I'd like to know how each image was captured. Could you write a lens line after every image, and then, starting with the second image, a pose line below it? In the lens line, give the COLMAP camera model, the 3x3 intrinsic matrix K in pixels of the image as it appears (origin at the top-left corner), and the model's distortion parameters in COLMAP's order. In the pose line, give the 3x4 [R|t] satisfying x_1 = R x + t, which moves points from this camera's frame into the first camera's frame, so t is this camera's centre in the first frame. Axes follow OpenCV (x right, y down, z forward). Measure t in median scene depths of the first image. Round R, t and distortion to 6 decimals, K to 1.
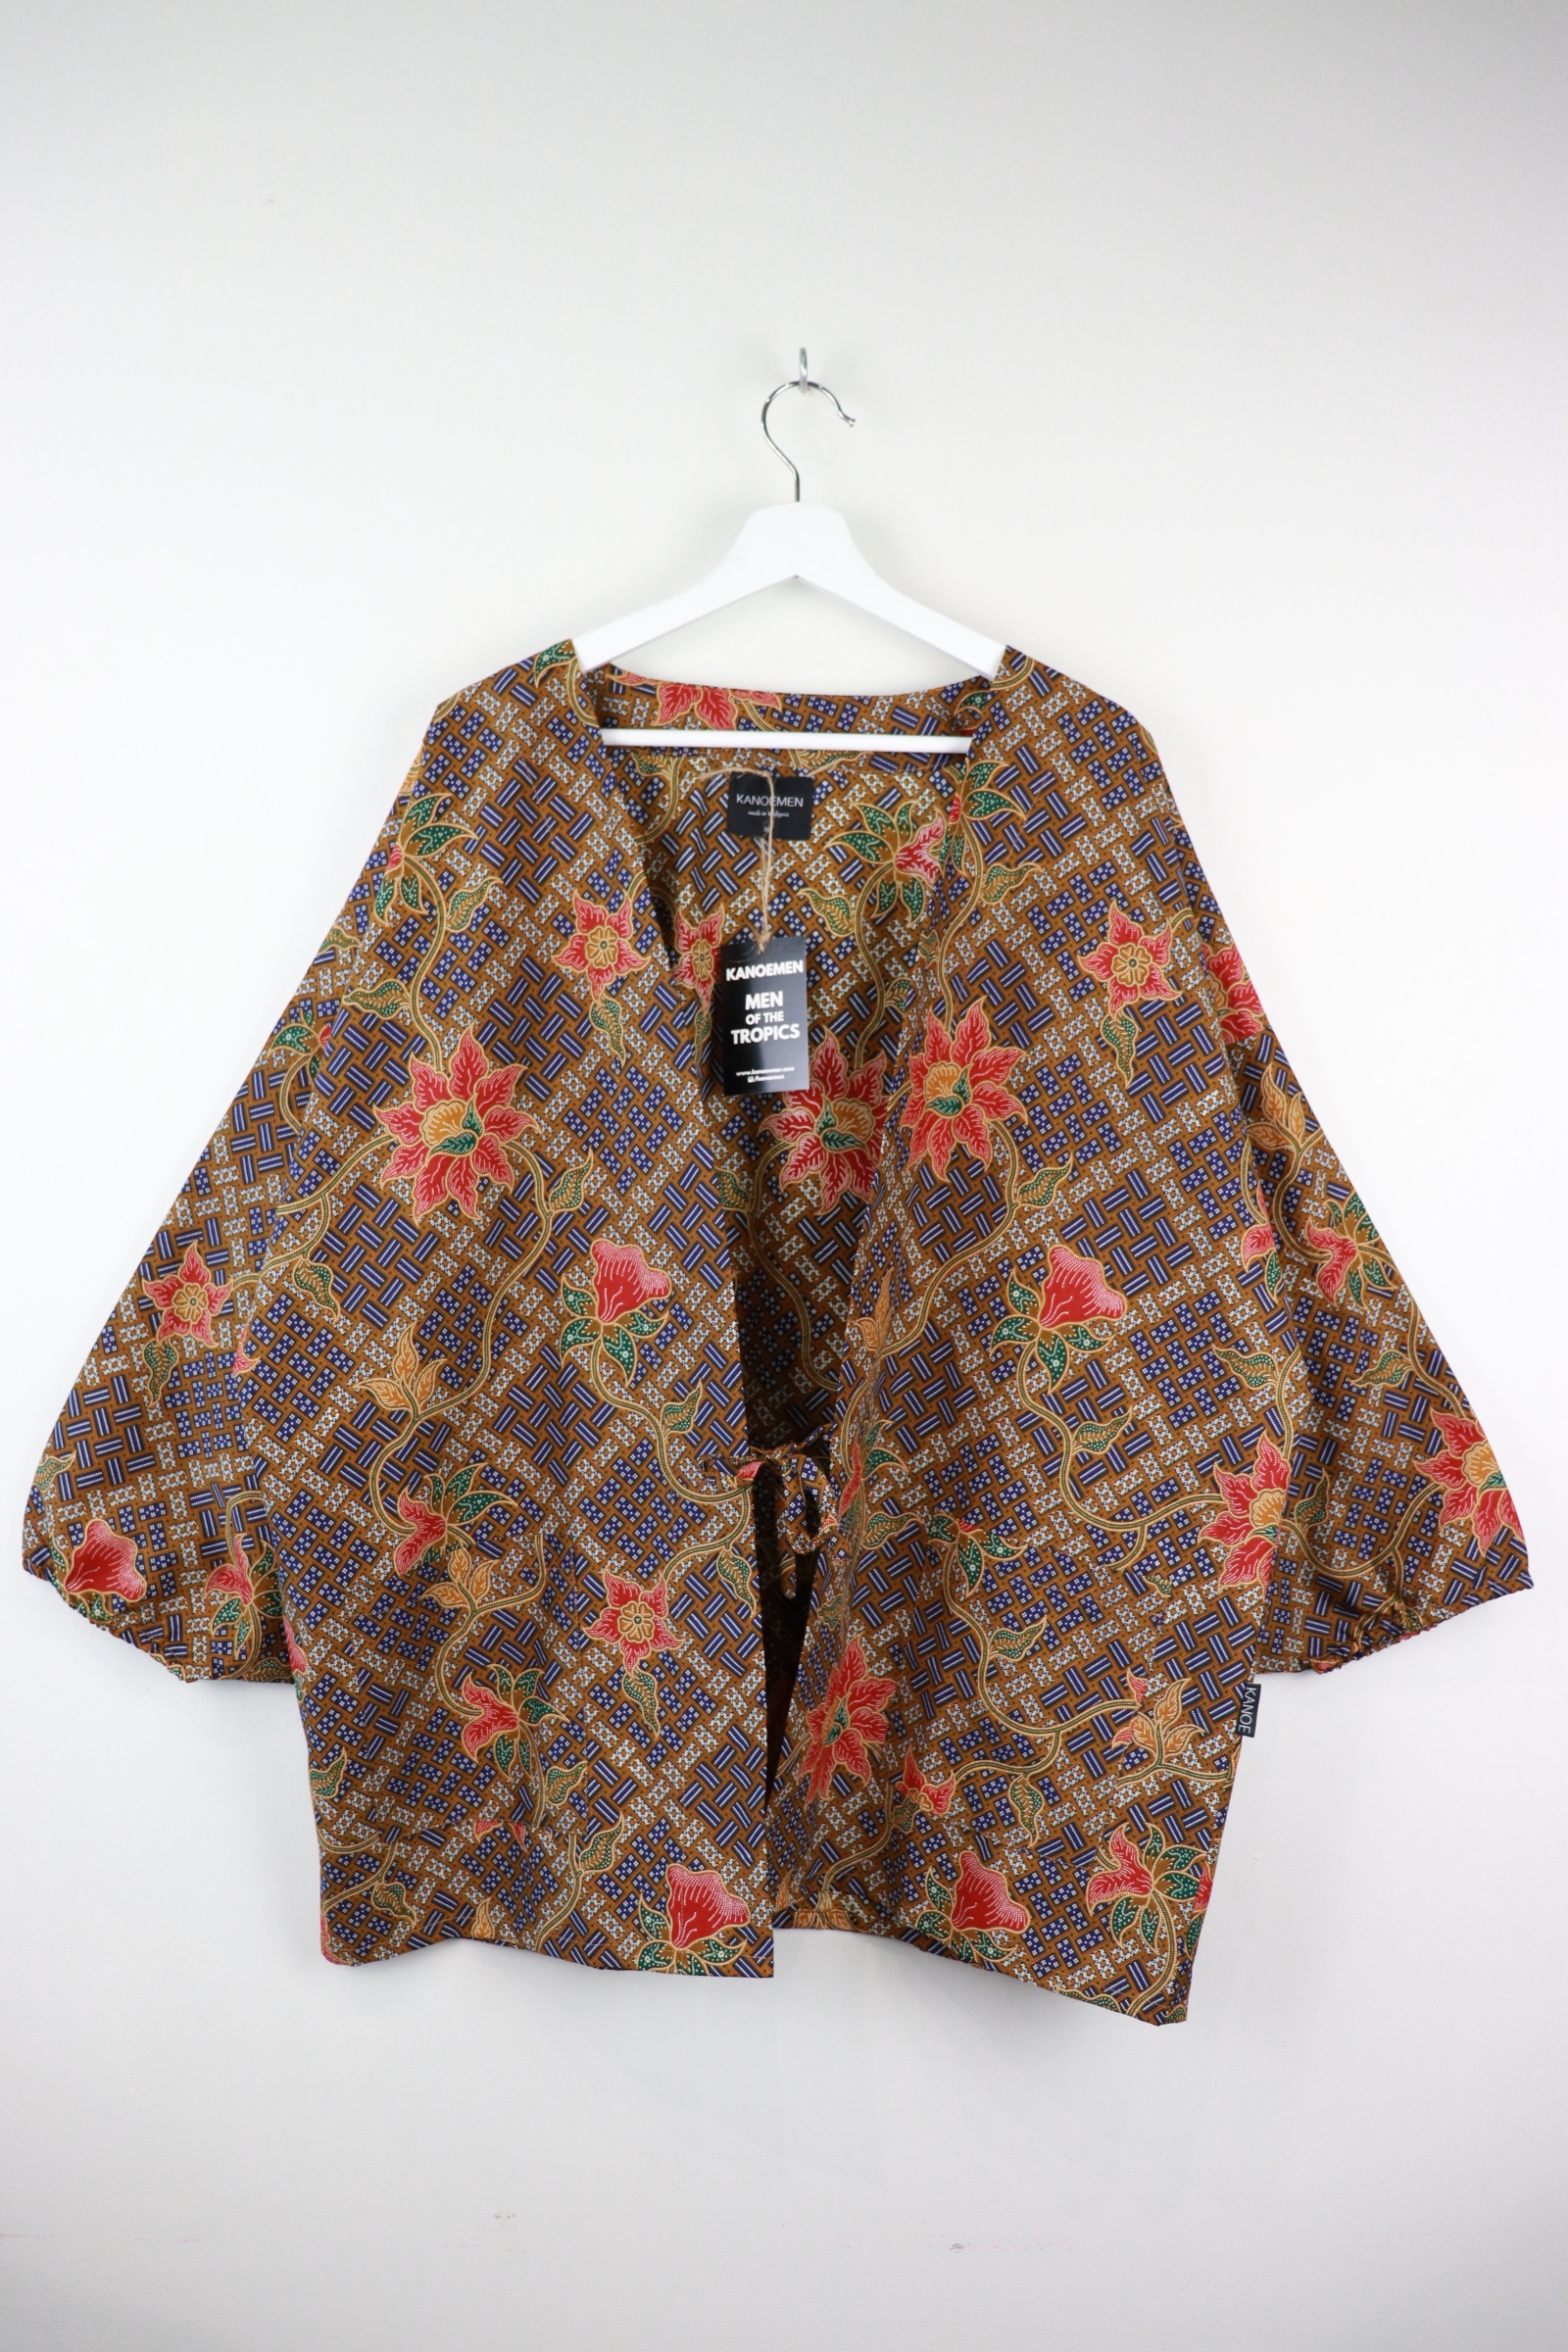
lens RADIAL K [[1973.5, 0, 761.7], [0, 1973.5, 1186.6], [0, 0, 1]] dist [-0.119858, 0.001057]
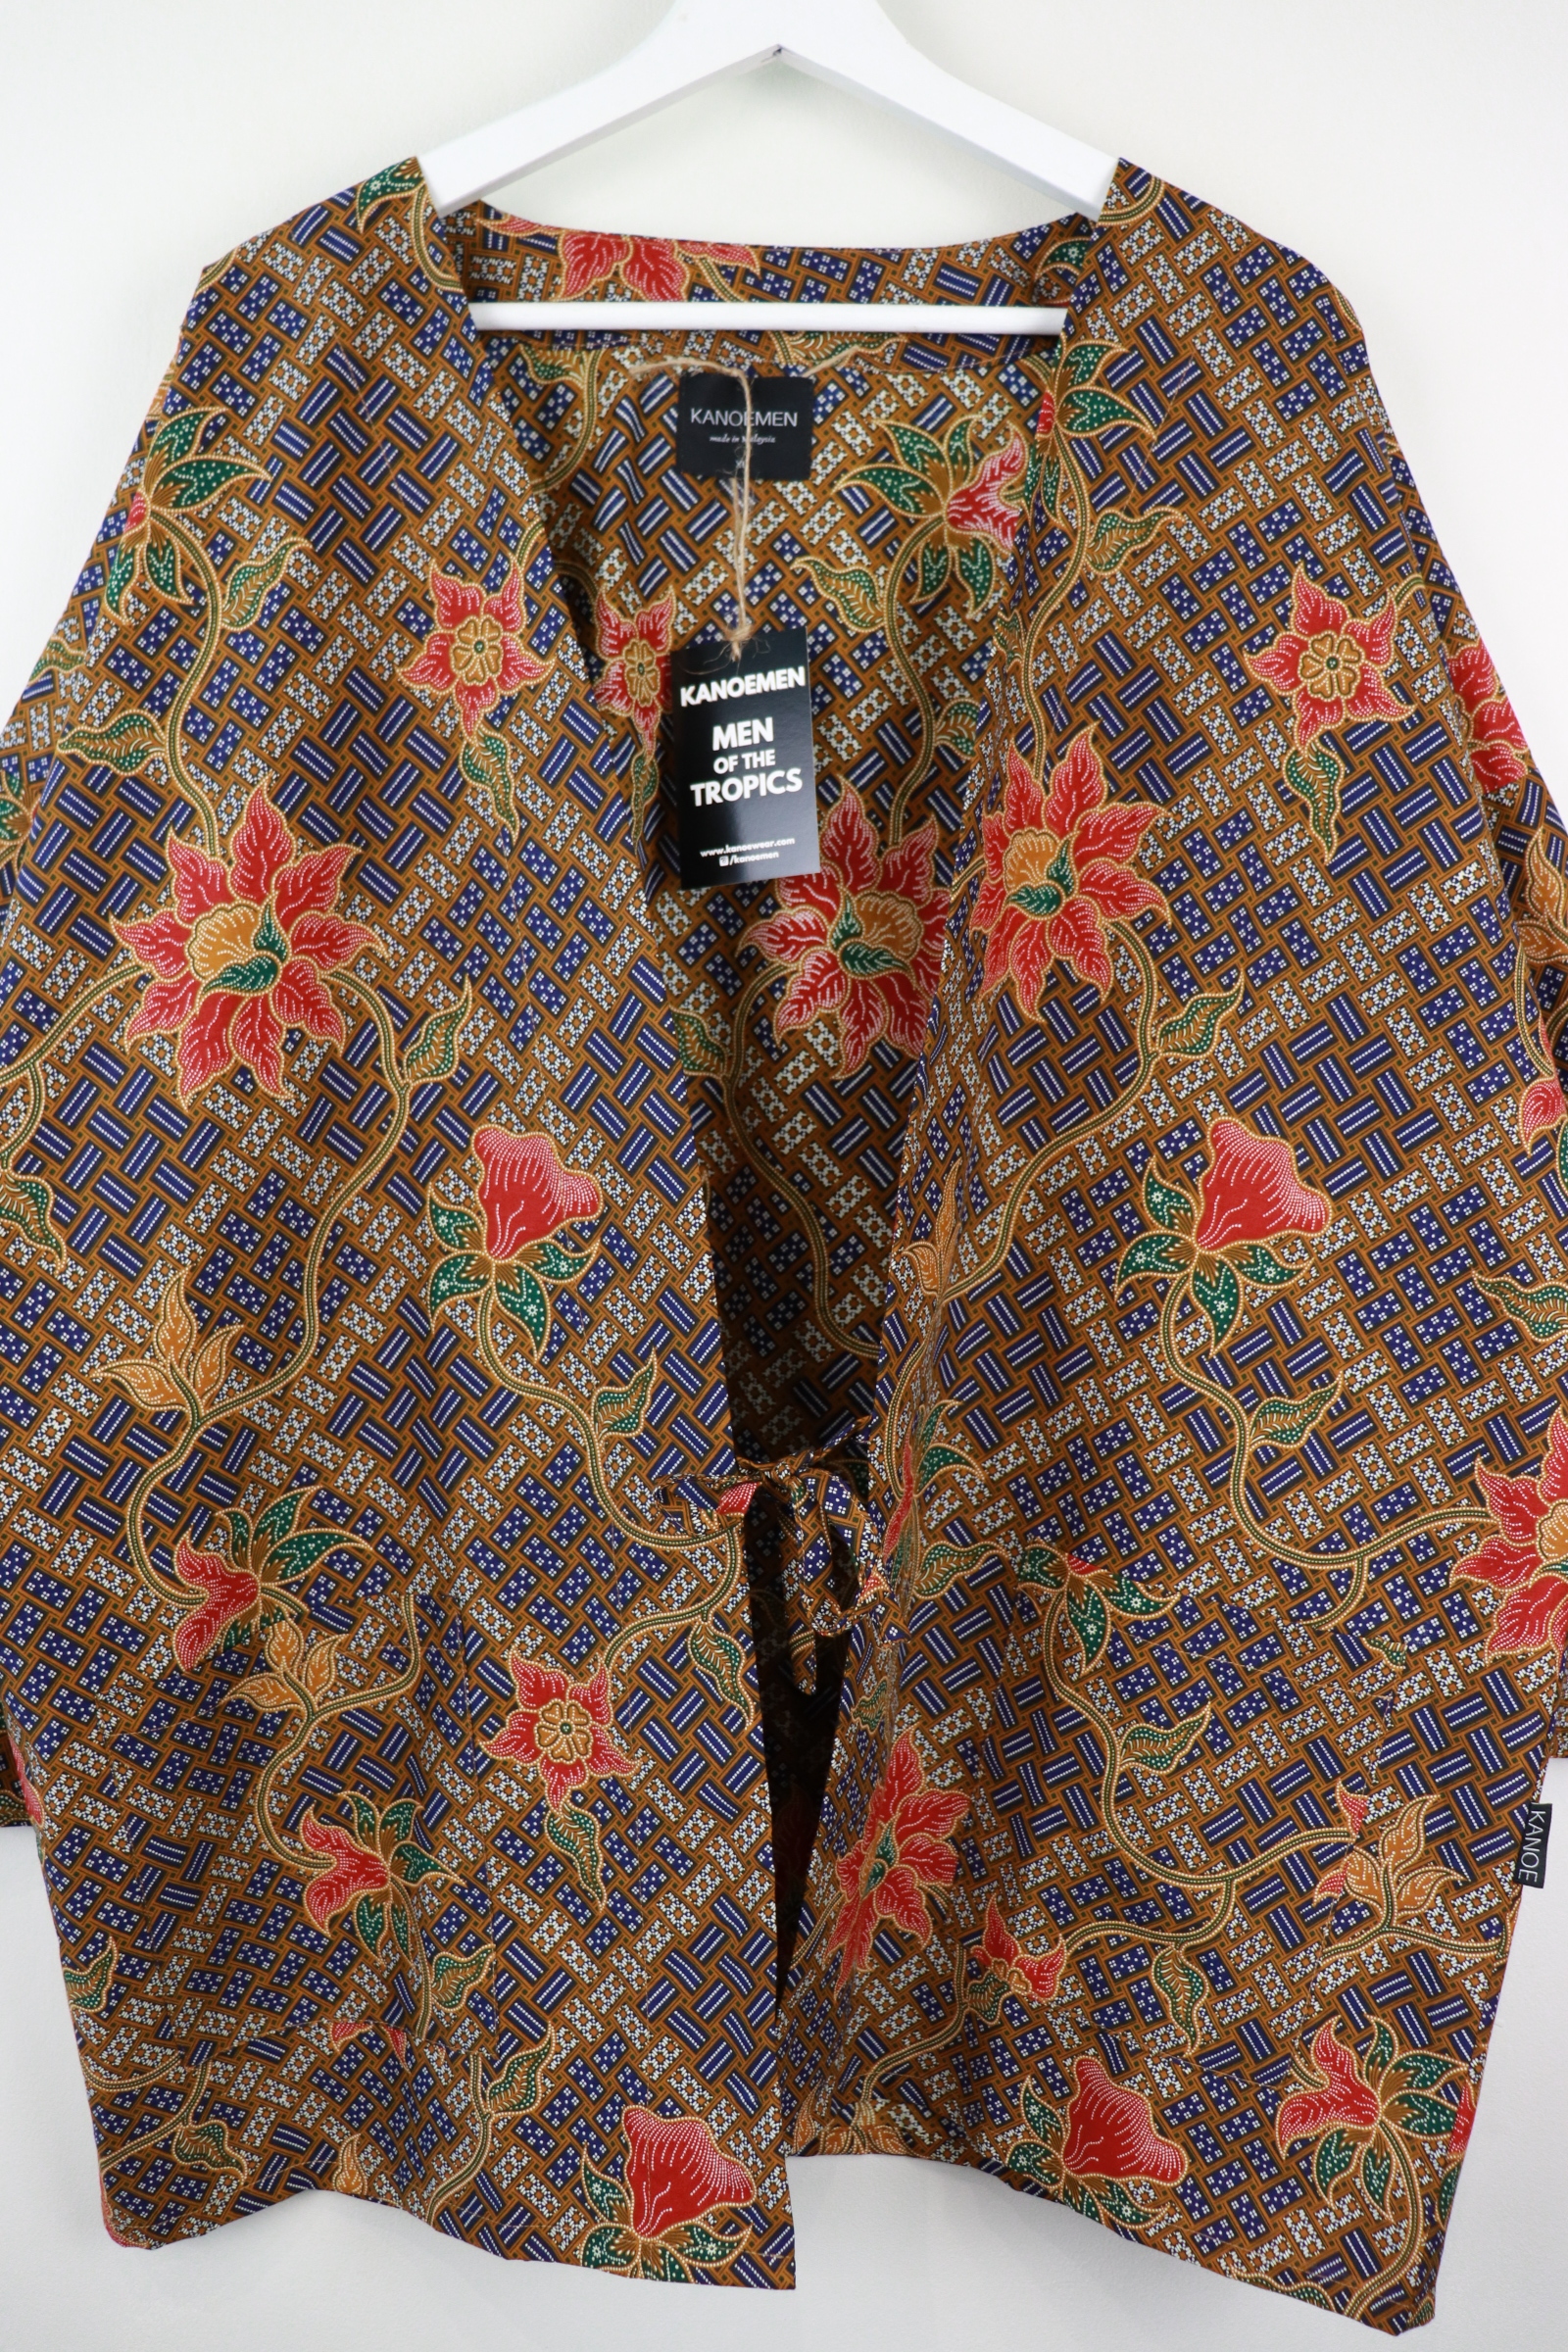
lens RADIAL K [[1973.5, 0, 761.7], [0, 1973.5, 1186.6], [0, 0, 1]] dist [-0.119858, 0.001057]
pose [[0.999620, -0.024084, 0.013396, -0.004446], [0.023384, 0.998466, 0.050187, 0.016939], [-0.014584, -0.049855, 0.998650, 0.380546]]
